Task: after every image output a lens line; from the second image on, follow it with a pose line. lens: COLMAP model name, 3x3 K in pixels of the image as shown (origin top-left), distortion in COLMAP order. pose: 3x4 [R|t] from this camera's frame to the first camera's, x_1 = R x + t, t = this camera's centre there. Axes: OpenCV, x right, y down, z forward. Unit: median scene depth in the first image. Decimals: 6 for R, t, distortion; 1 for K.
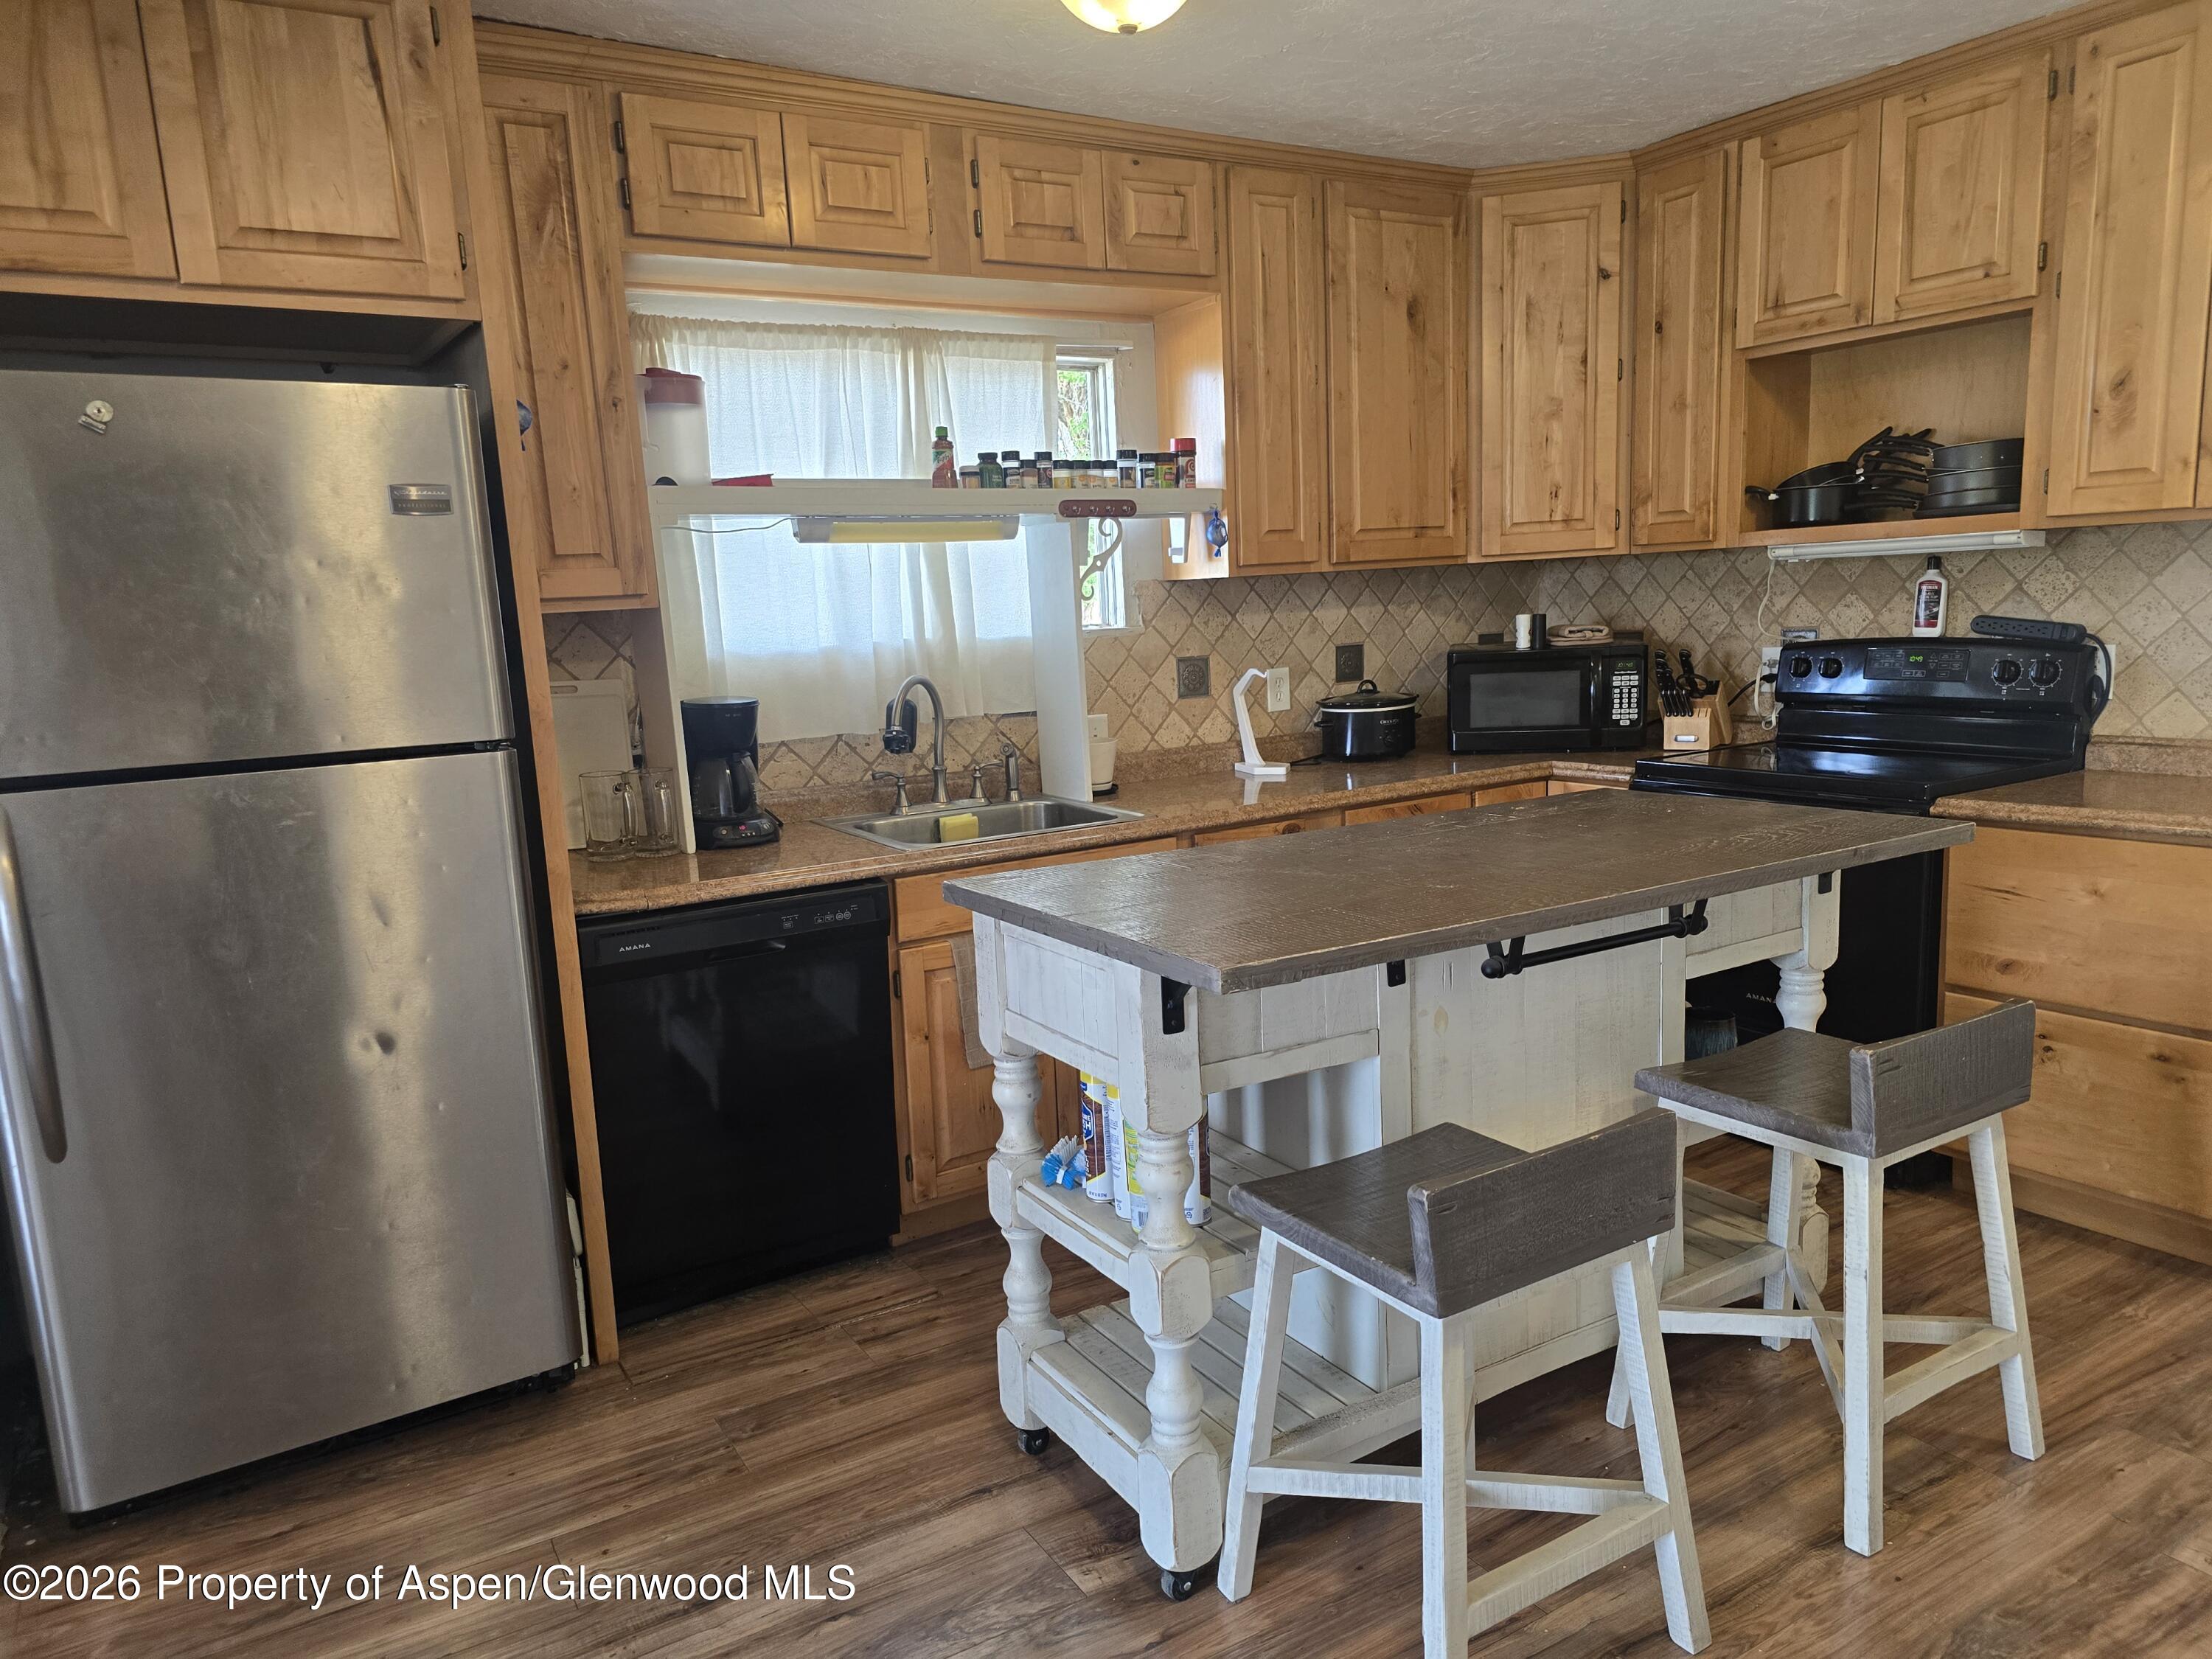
lens RADIAL K [[1473.9, 0, 1126.6], [0, 1473.9, 859.3], [0, 0, 1]] dist [0.070085, -0.061730]
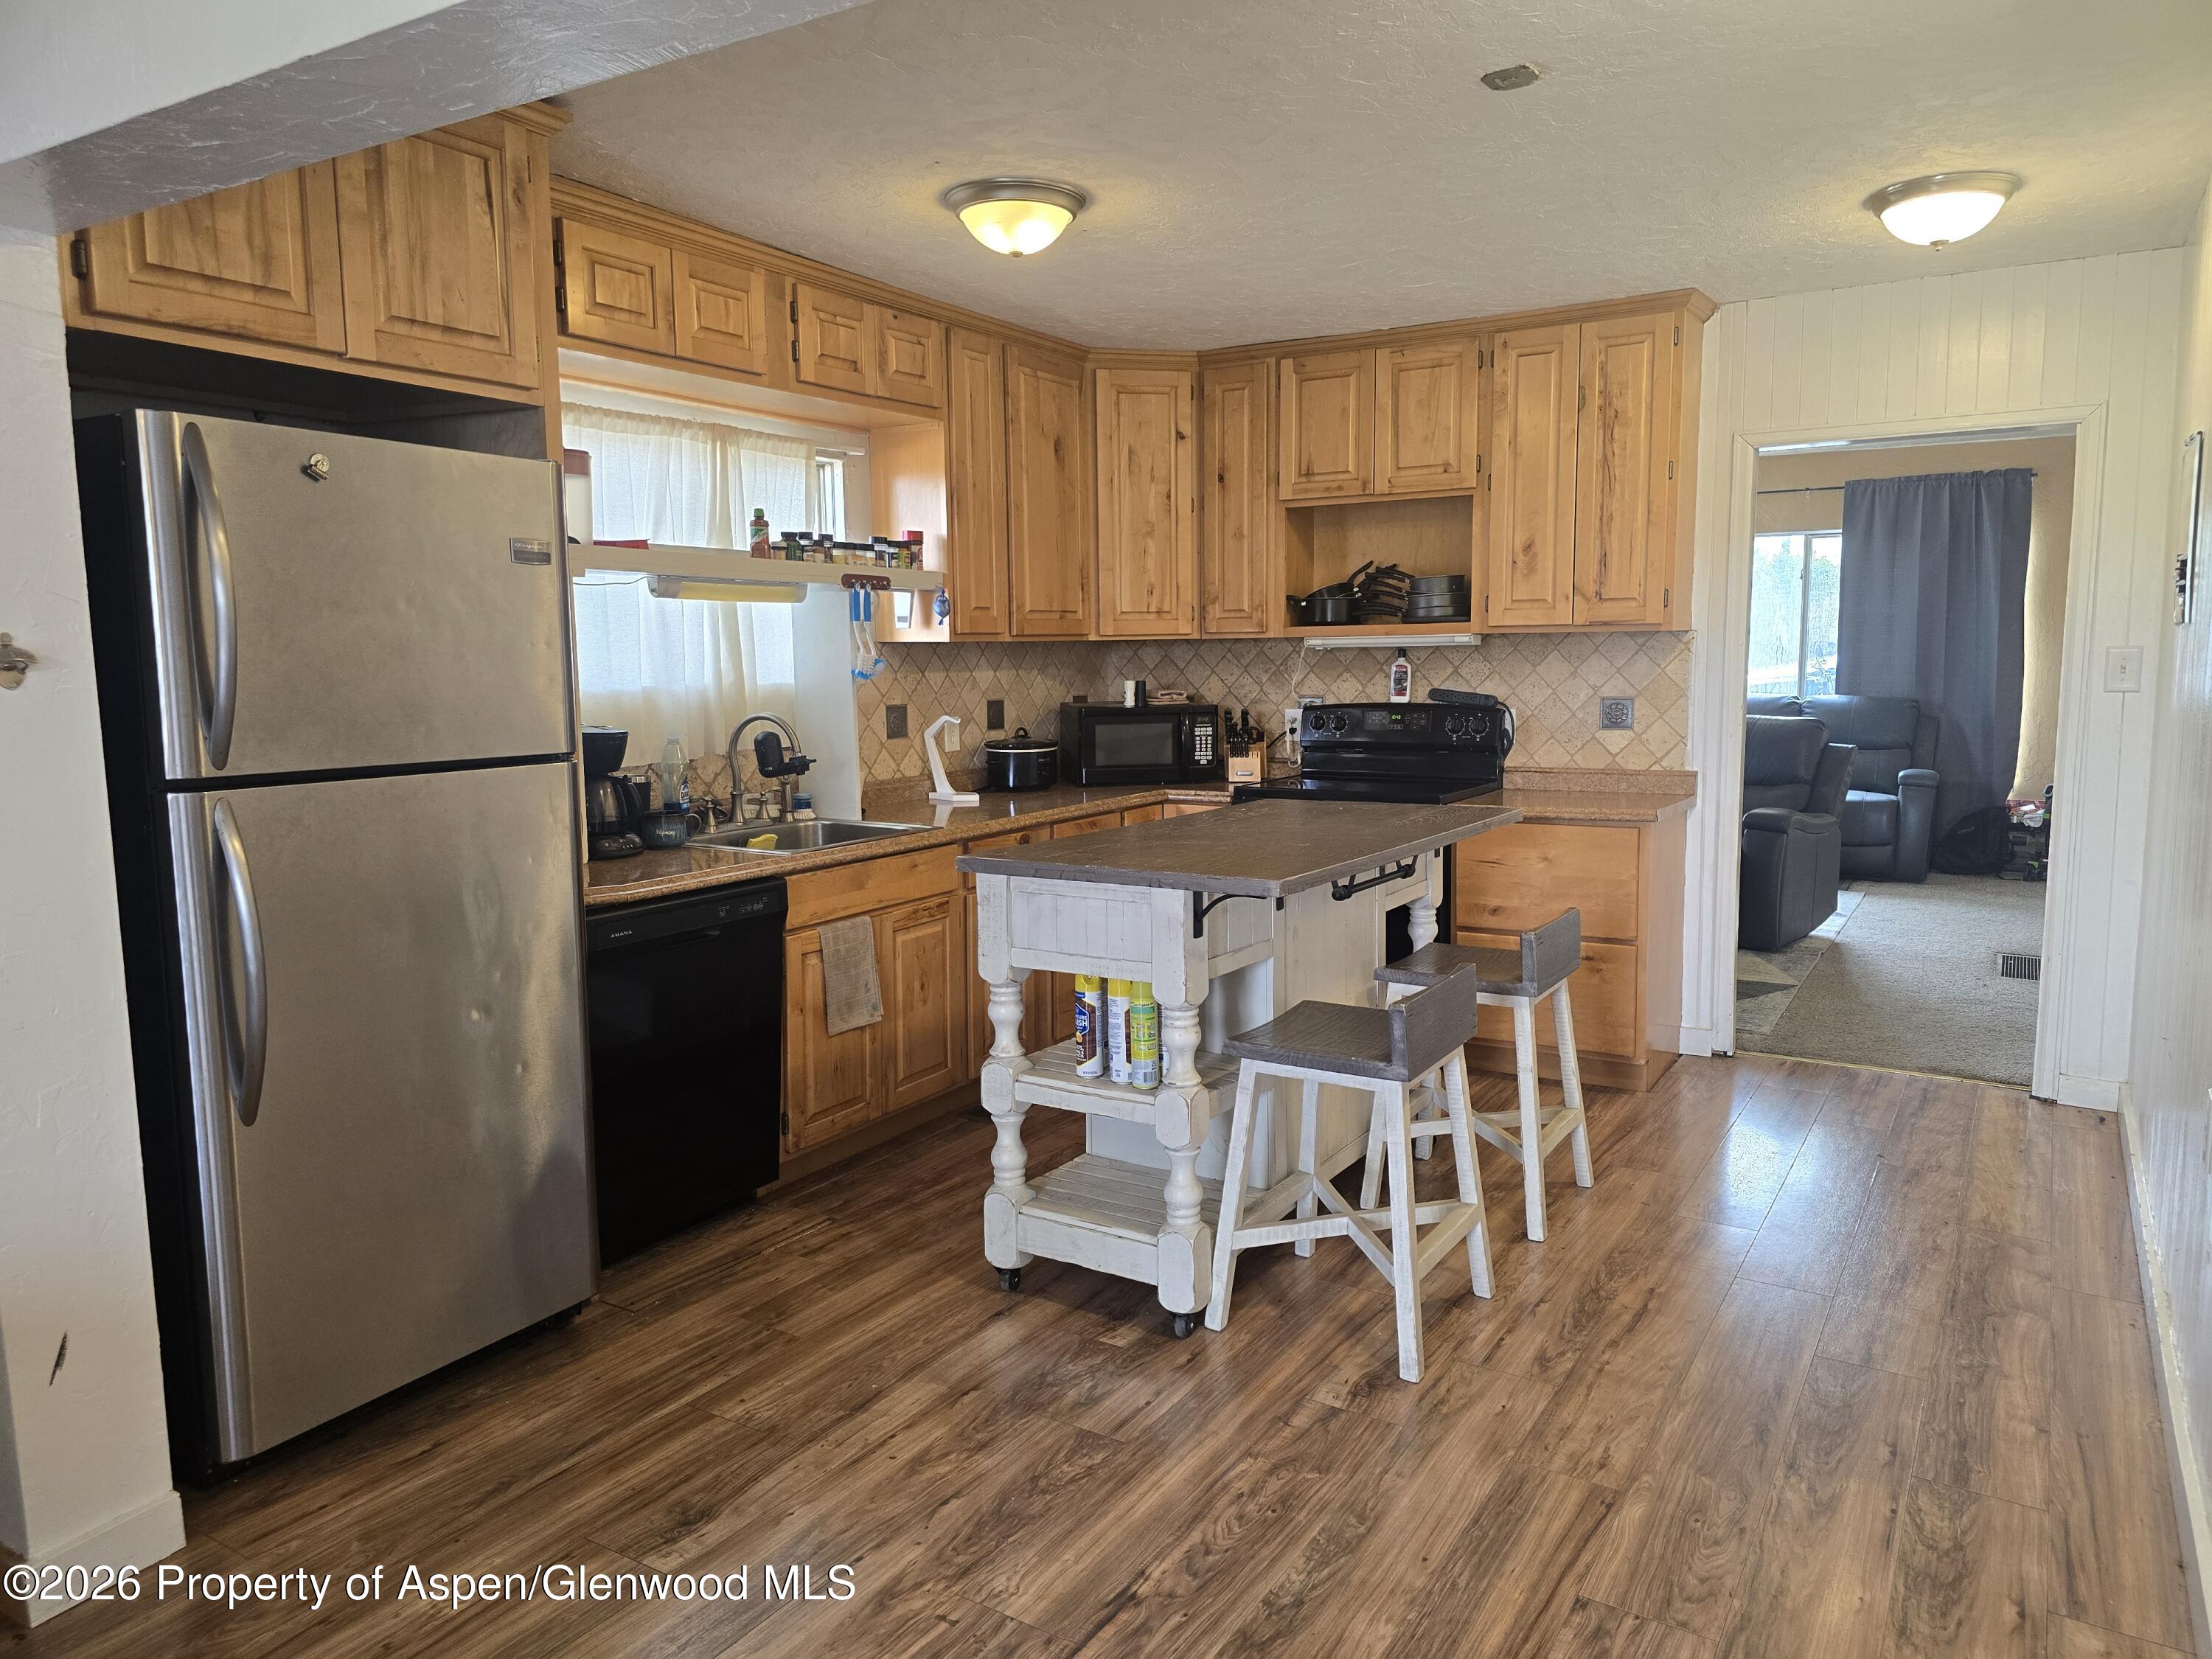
lens RADIAL K [[1473.9, 0, 1117.4], [0, 1473.9, 820.5], [0, 0, 1]] dist [0.070085, -0.061730]
pose [[0.893540, -0.014285, 0.448756, -0.376775], [0.048393, 0.996735, -0.064630, 0.048654], [-0.446368, 0.079467, 0.891314, -0.168459]]
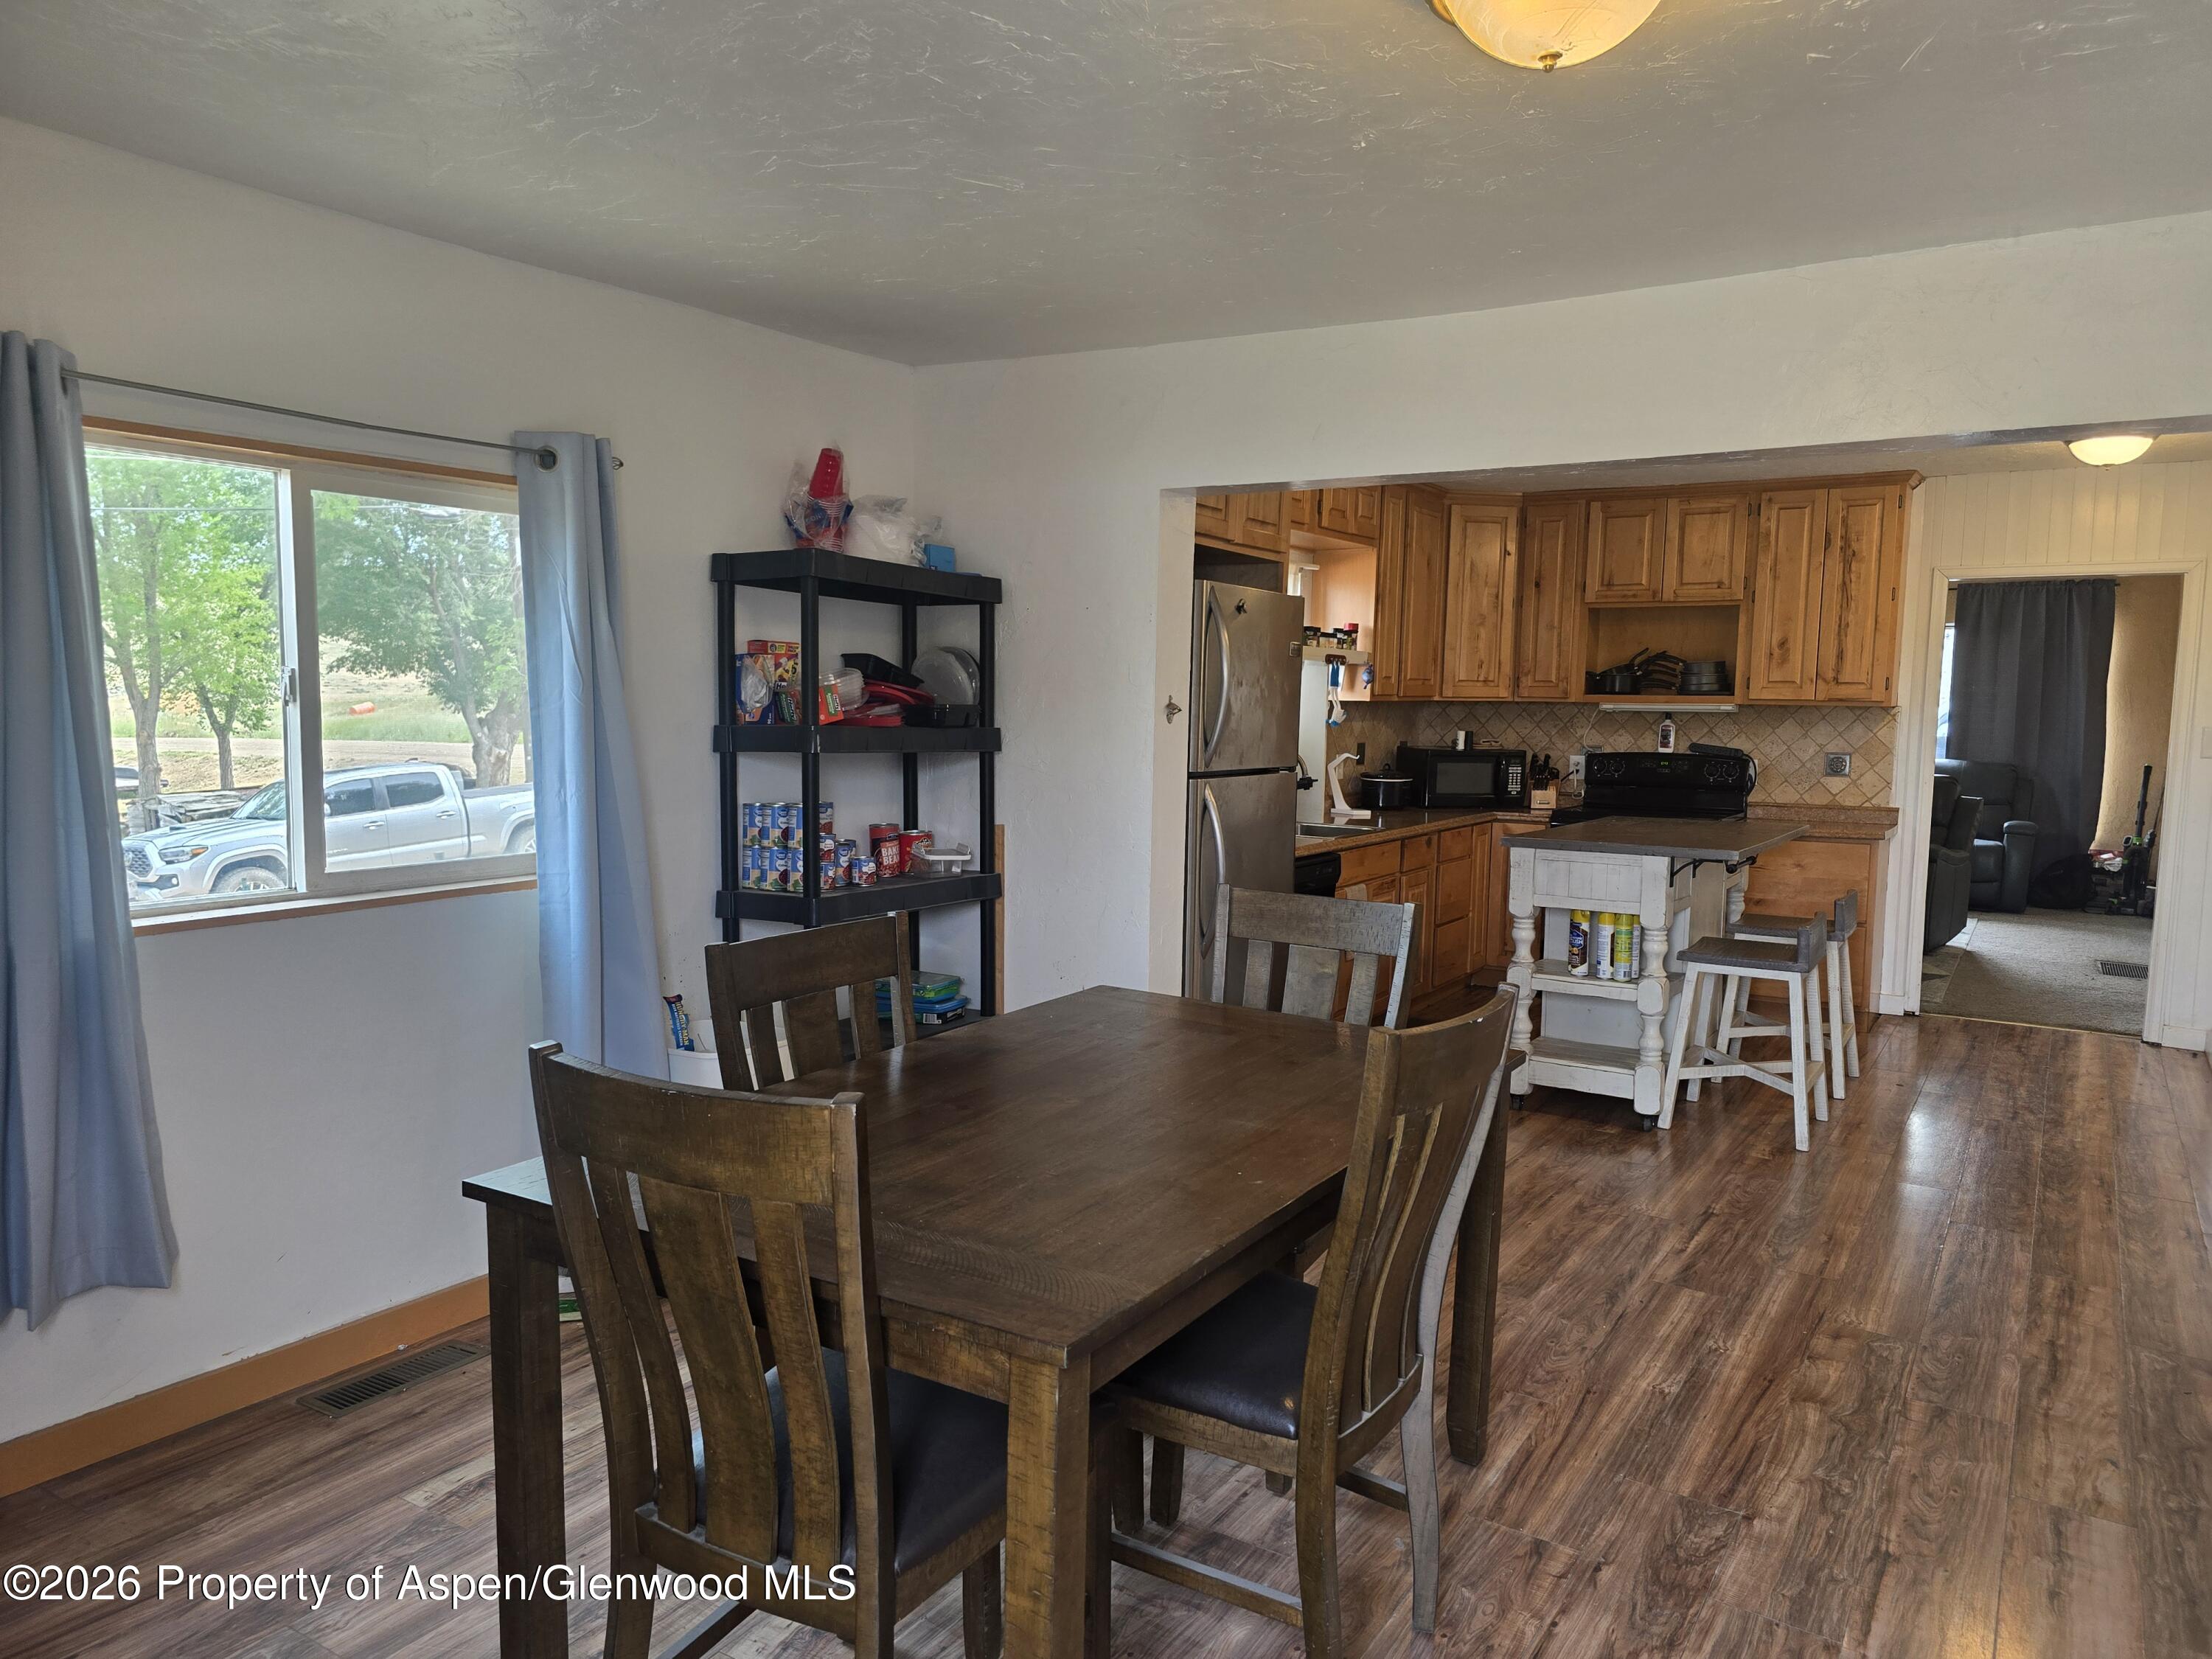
lens RADIAL K [[1473.9, 0, 1105.5], [0, 1473.9, 838.3], [0, 0, 1]] dist [0.070085, -0.061730]
pose [[0.899970, 0.021407, 0.435427, -1.019134], [0.017533, 0.996208, -0.085215, 0.123608], [-0.435600, 0.084326, 0.896182, -0.453158]]
